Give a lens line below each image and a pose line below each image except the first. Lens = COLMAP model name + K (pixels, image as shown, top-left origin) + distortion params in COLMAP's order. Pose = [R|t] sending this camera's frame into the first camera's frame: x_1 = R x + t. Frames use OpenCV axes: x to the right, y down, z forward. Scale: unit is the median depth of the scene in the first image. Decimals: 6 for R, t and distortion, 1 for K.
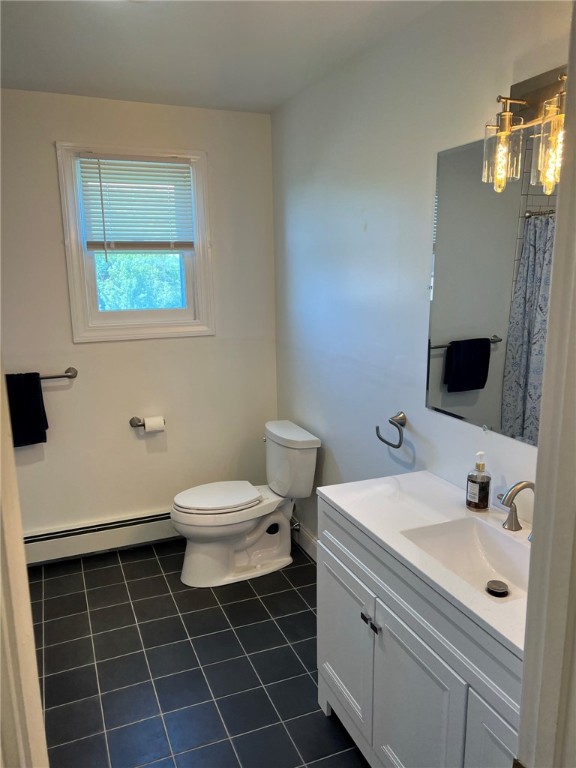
lens RADIAL K [[587.9, 0, 274.6], [0, 587.9, 392.2], [0, 0, 1]] dist [0.078250, -0.108914]
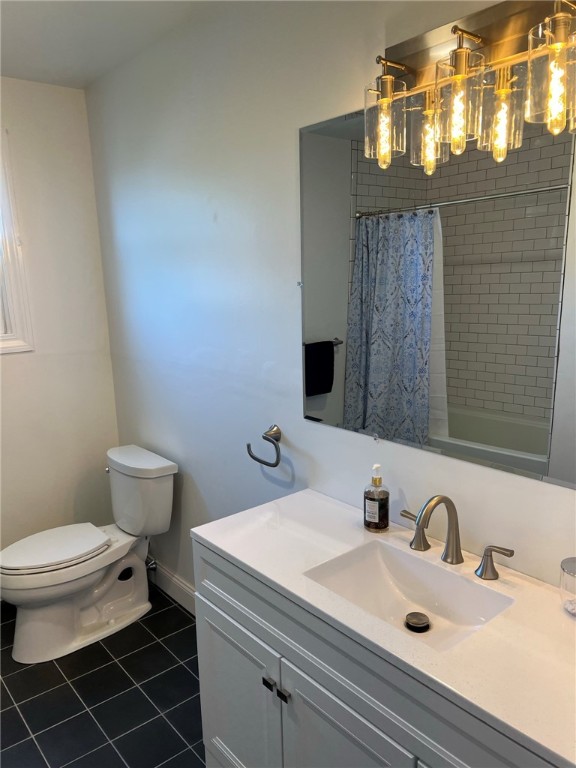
lens RADIAL K [[587.9, 0, 274.6], [0, 587.9, 392.2], [0, 0, 1]] dist [0.078250, -0.108914]
pose [[0.954189, -0.073431, 0.290055, -0.037589], [0.078134, 0.996932, -0.004649, -0.012570], [-0.288823, 0.027099, 0.956999, 0.157914]]
